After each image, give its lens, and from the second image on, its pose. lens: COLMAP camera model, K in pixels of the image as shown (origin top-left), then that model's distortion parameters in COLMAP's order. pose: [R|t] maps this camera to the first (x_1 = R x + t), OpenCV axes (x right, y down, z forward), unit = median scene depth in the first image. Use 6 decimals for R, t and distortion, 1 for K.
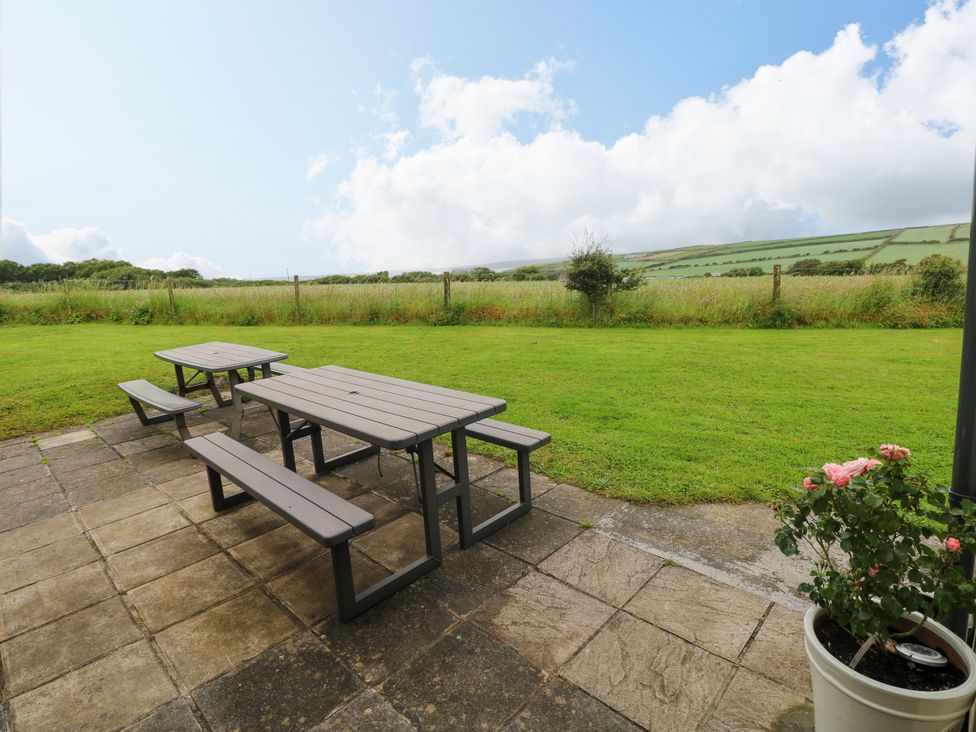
lens RADIAL K [[508.3, 0, 485.7], [0, 508.3, 357.7], [0, 0, 1]] dist [-0.000614, -0.012860]
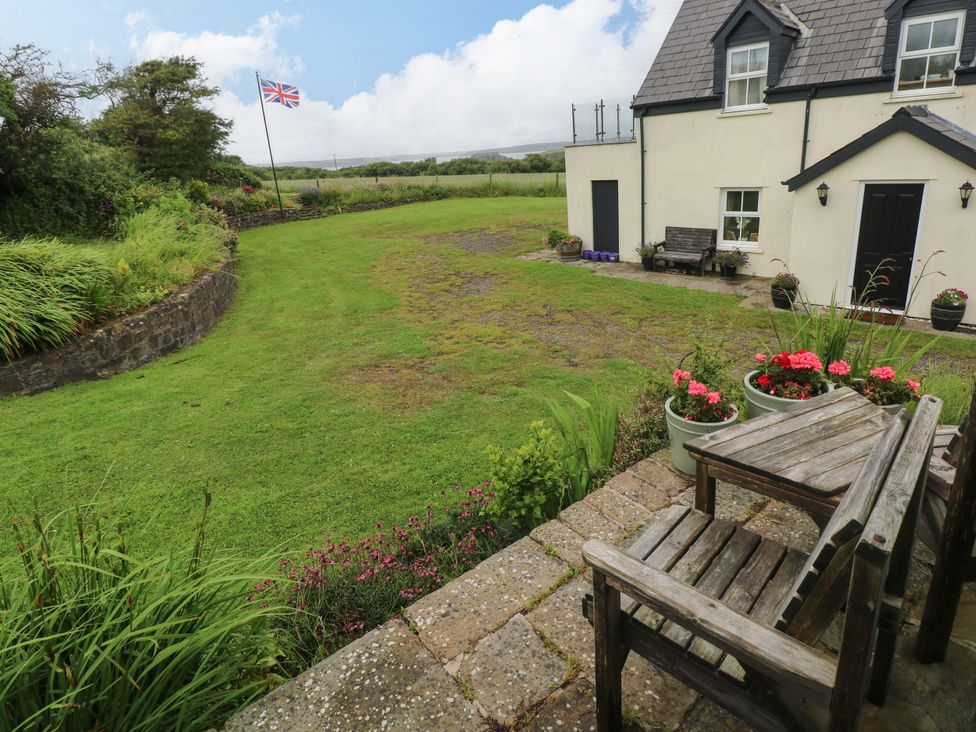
lens RADIAL K [[540.2, 0, 513.9], [0, 540.2, 335.2], [0, 0, 1]] dist [-0.006012, -0.009054]
pose [[0.999837, -0.004097, 0.017600, -0.069770], [0.001381, 0.988435, 0.151638, 0.012785], [-0.018017, -0.151589, 0.988279, -0.100294]]
